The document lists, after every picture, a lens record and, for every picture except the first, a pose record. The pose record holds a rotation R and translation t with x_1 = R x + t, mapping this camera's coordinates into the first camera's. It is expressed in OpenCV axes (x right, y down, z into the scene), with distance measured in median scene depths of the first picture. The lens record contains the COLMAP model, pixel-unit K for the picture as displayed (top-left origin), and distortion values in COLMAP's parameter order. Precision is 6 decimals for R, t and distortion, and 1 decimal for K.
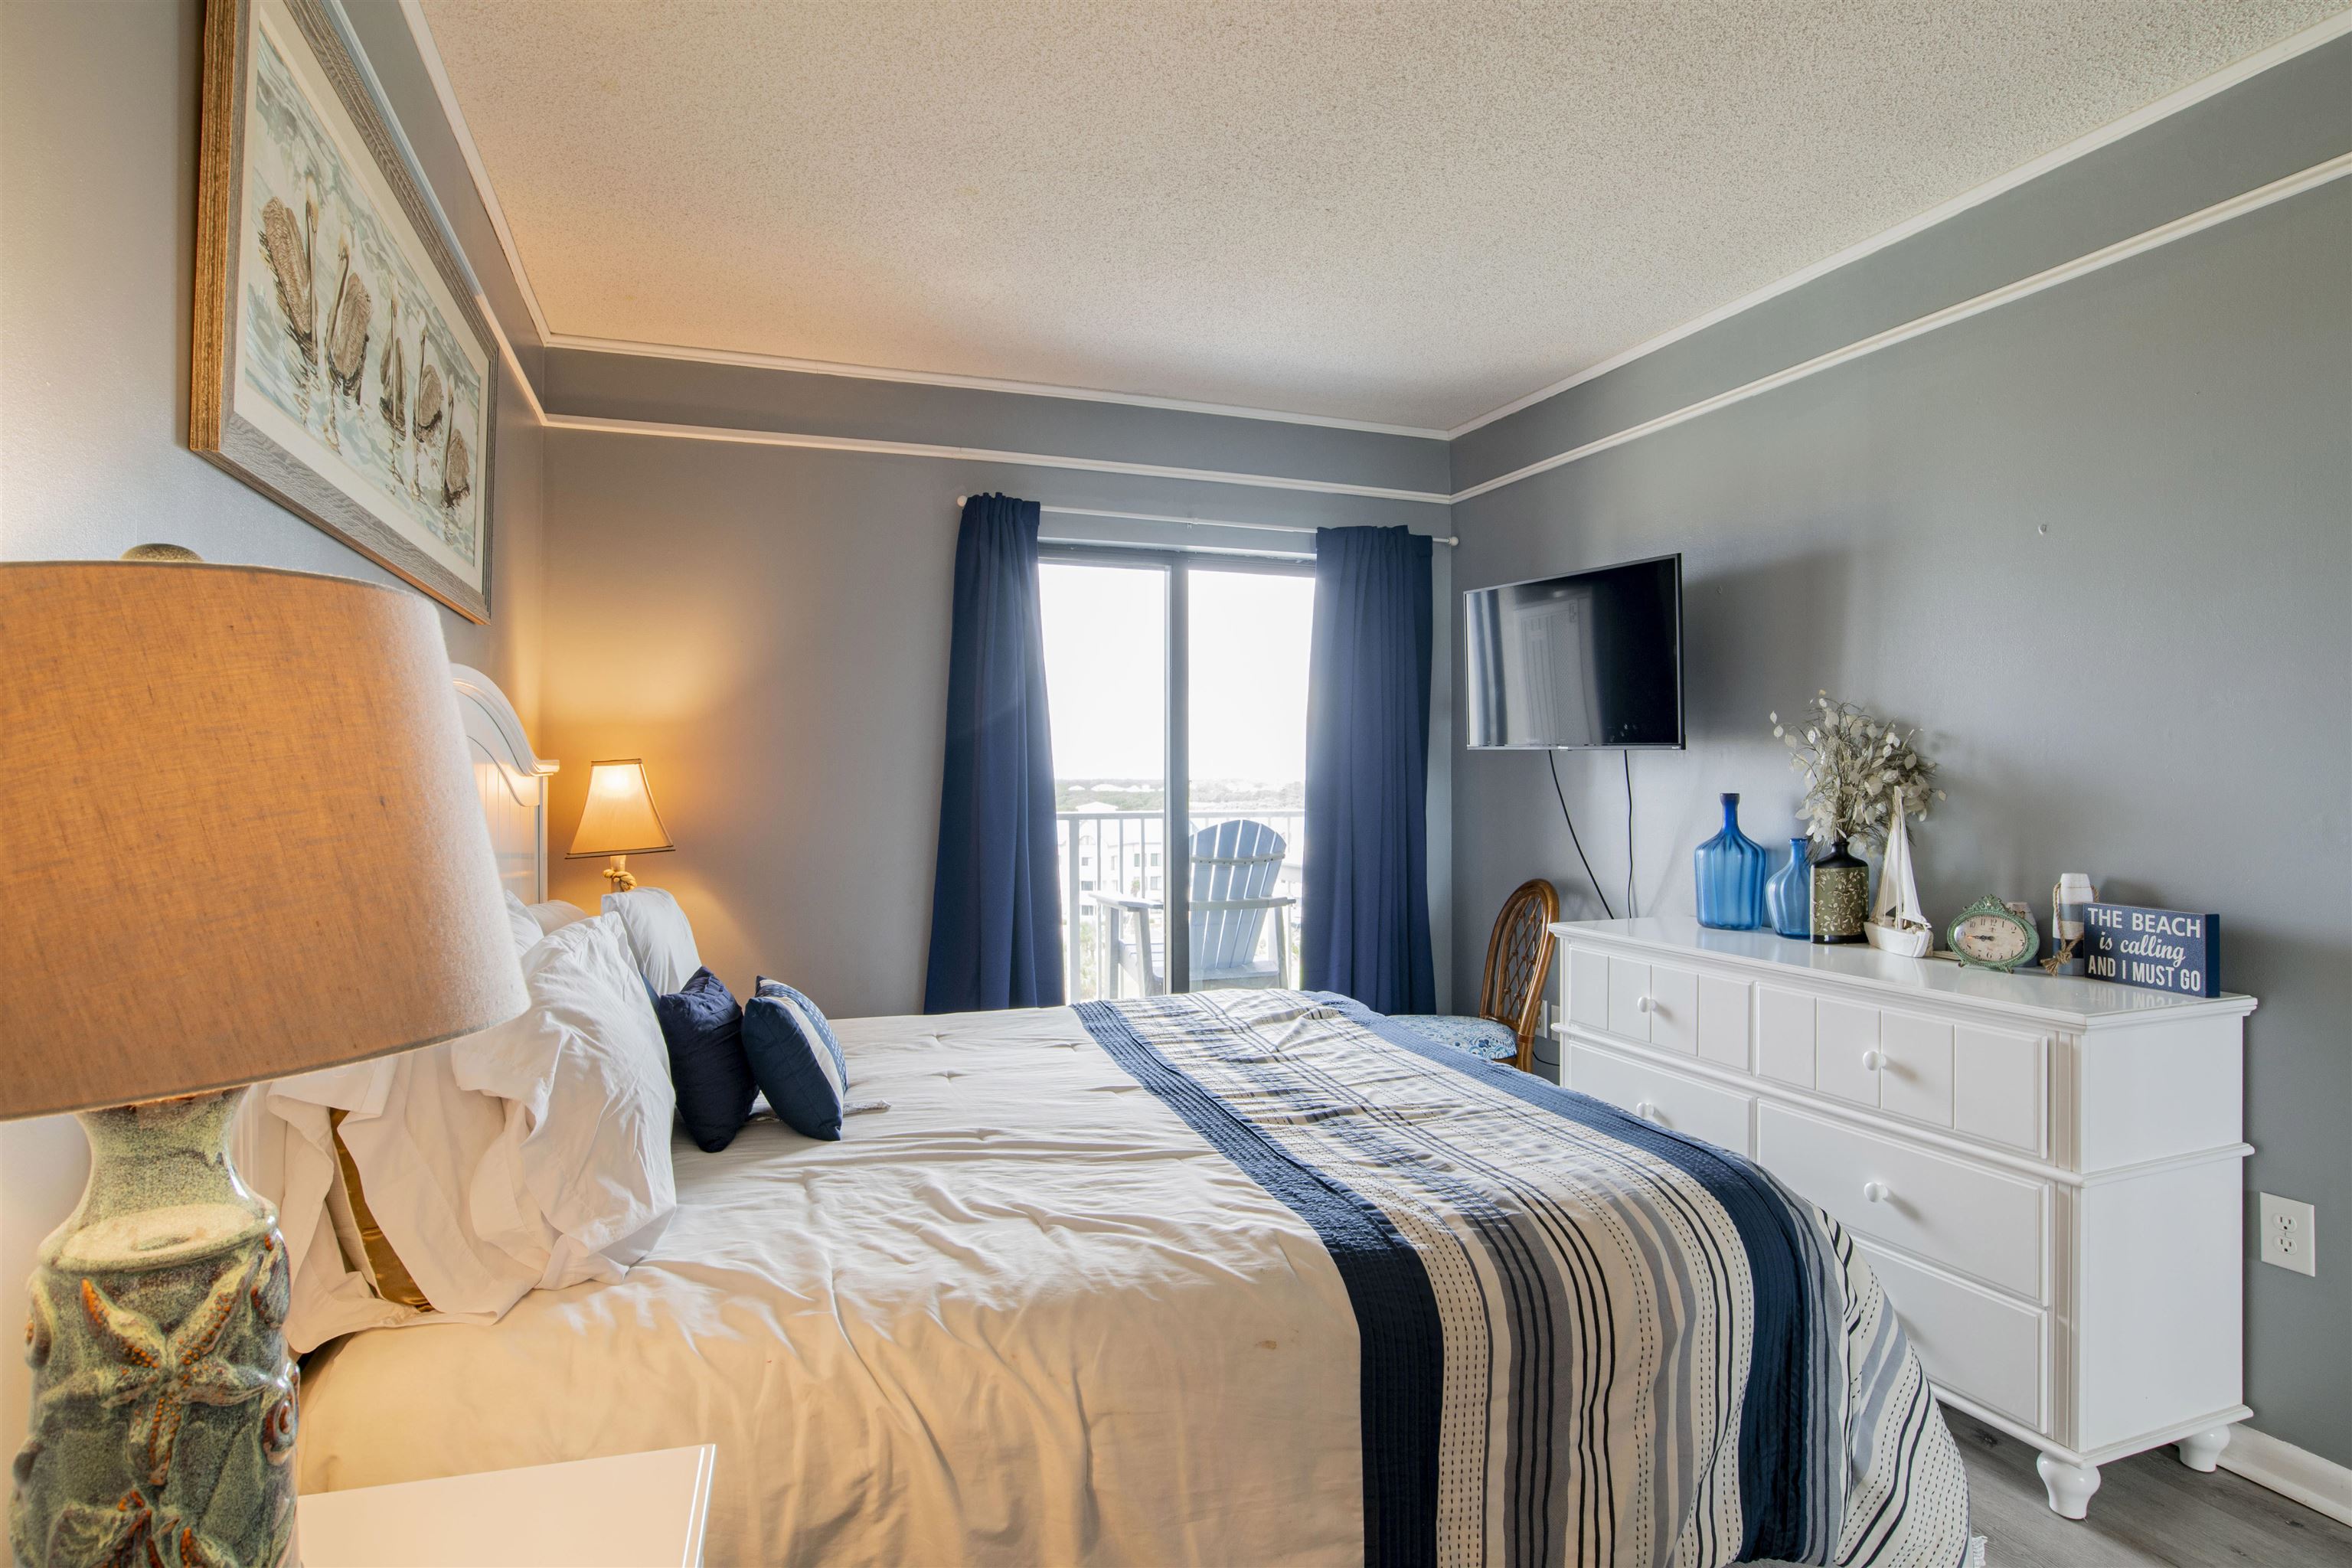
lens RADIAL K [[1271.1, 0, 1182.2], [0, 1271.1, 776.7], [0, 0, 1]] dist [-0.055998, 0.019300]
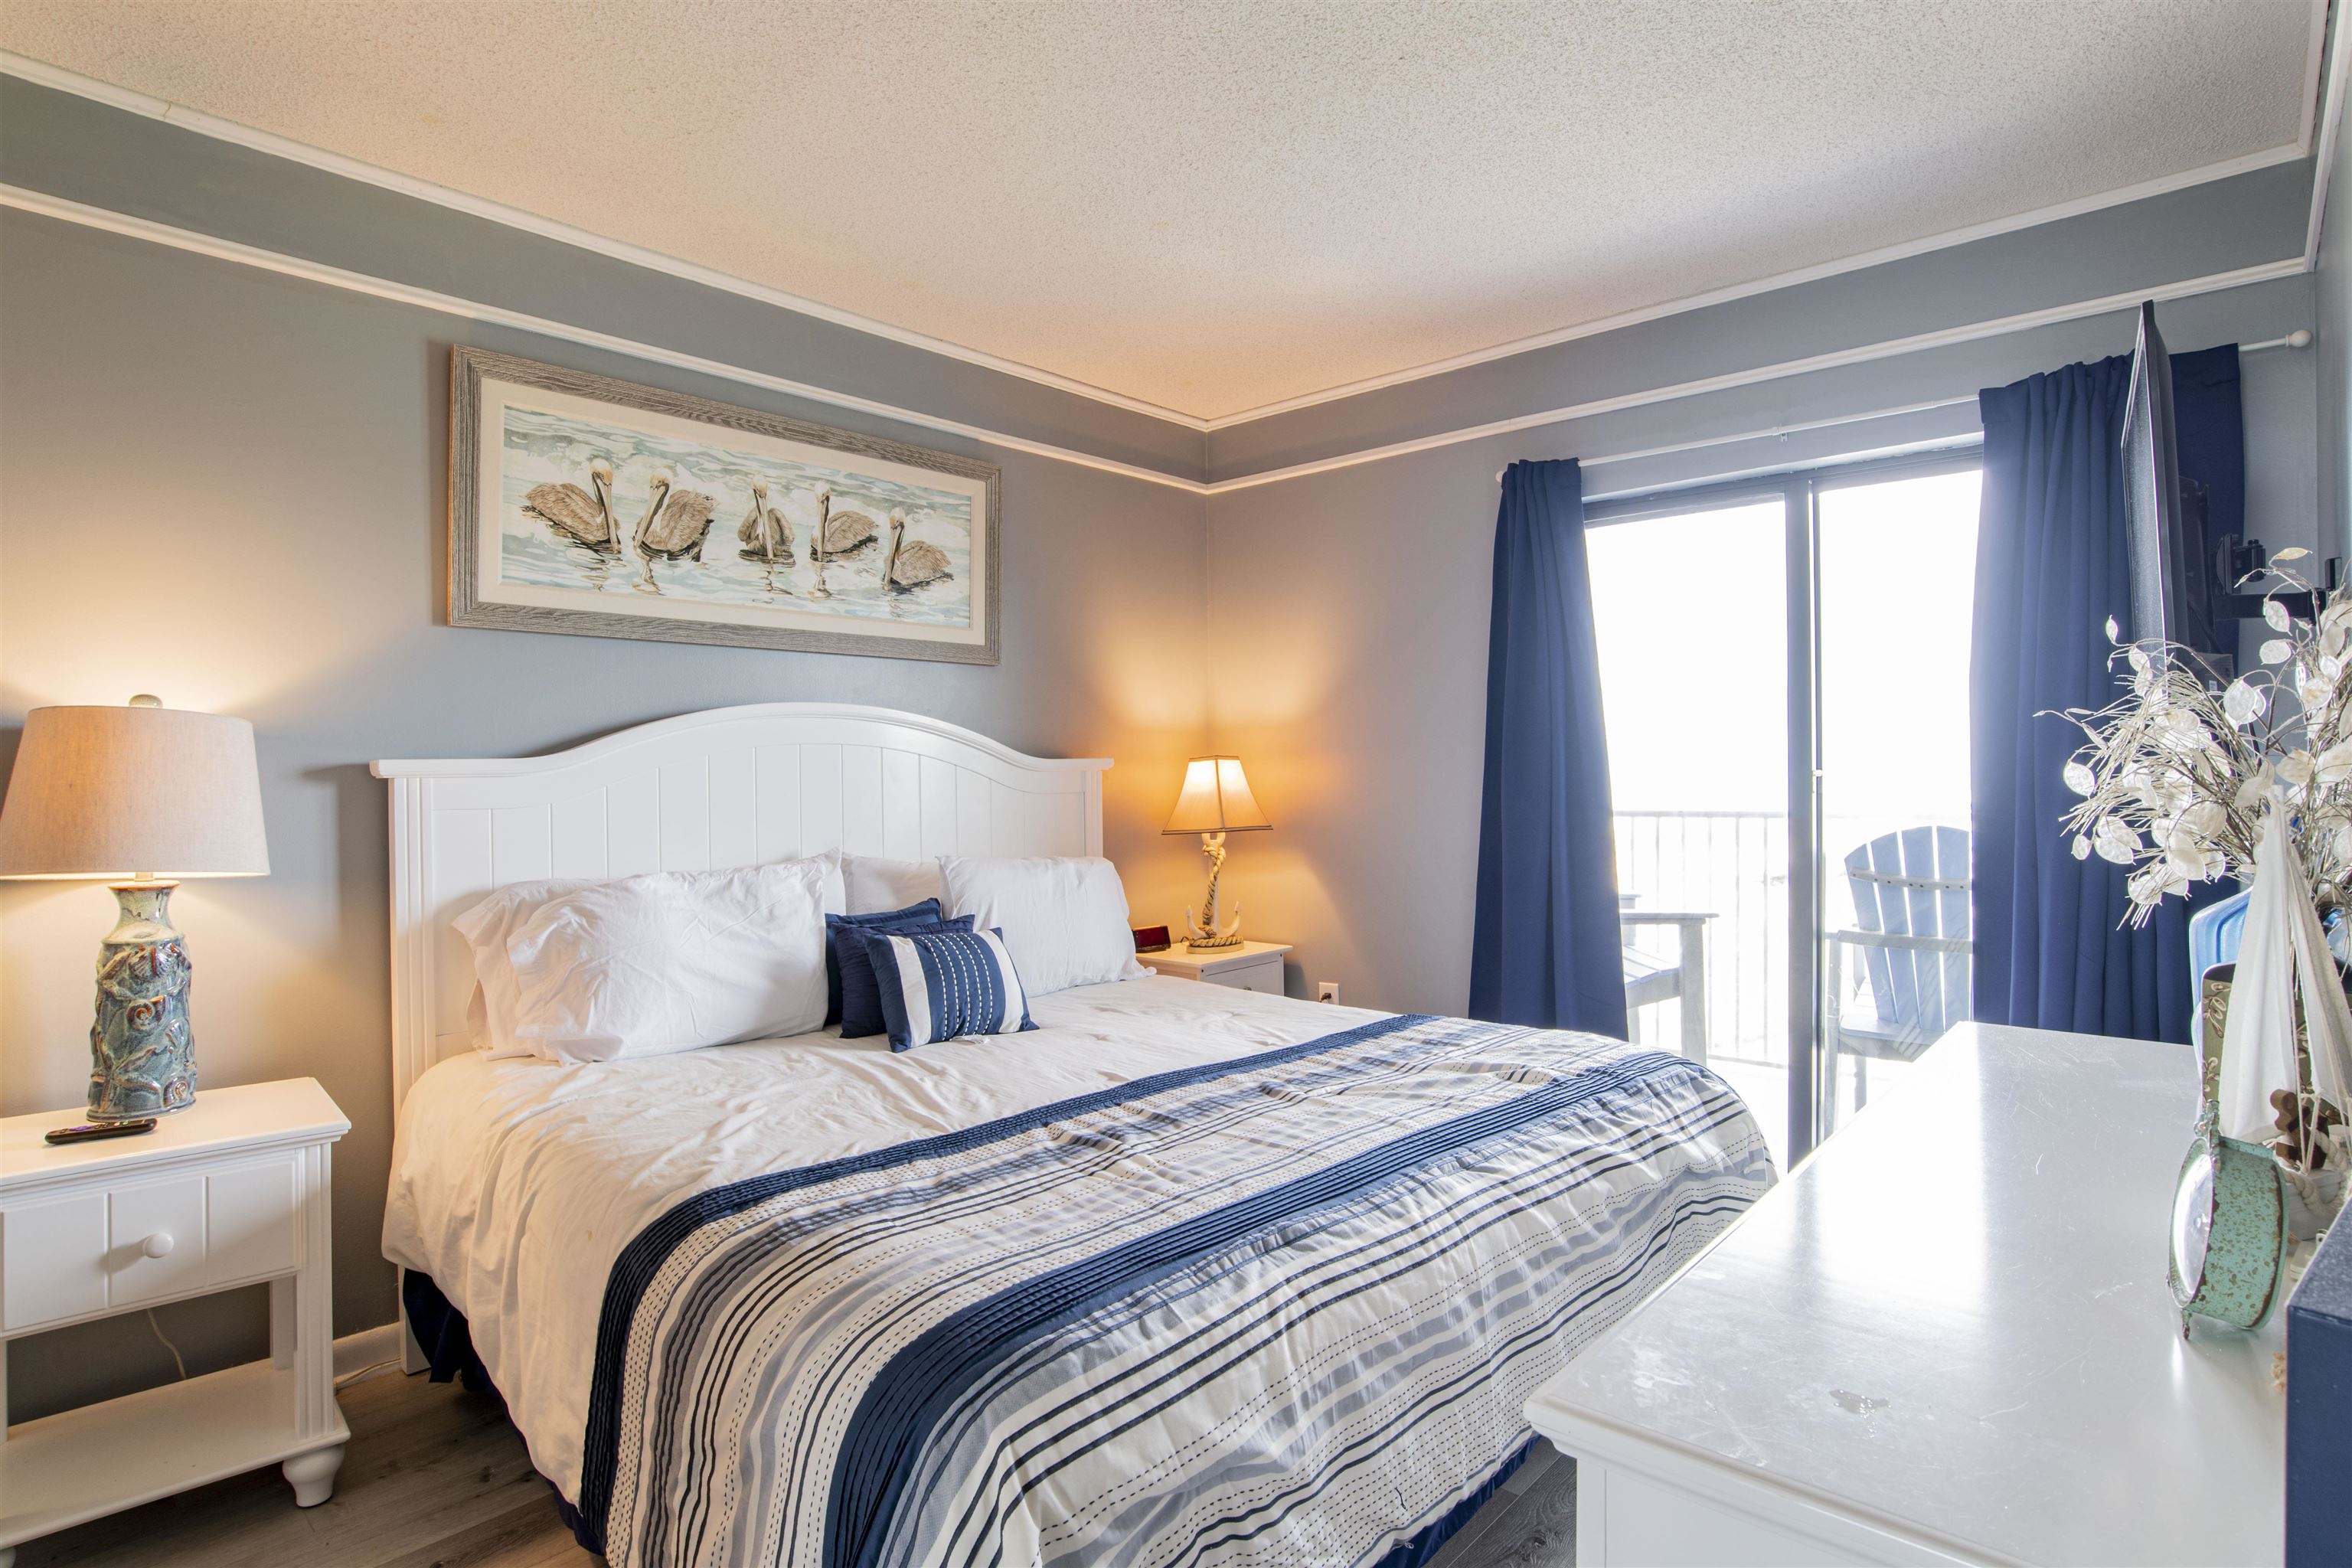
lens RADIAL K [[1210.9, 0, 1175.1], [0, 1210.9, 775.4], [0, 0, 1]] dist [-0.048825, 0.016289]
pose [[0.443152, 0.005238, -0.896431, 0.917894], [0.004284, 0.999959, 0.007961, -0.005168], [0.896436, -0.007368, 0.443111, 0.667040]]
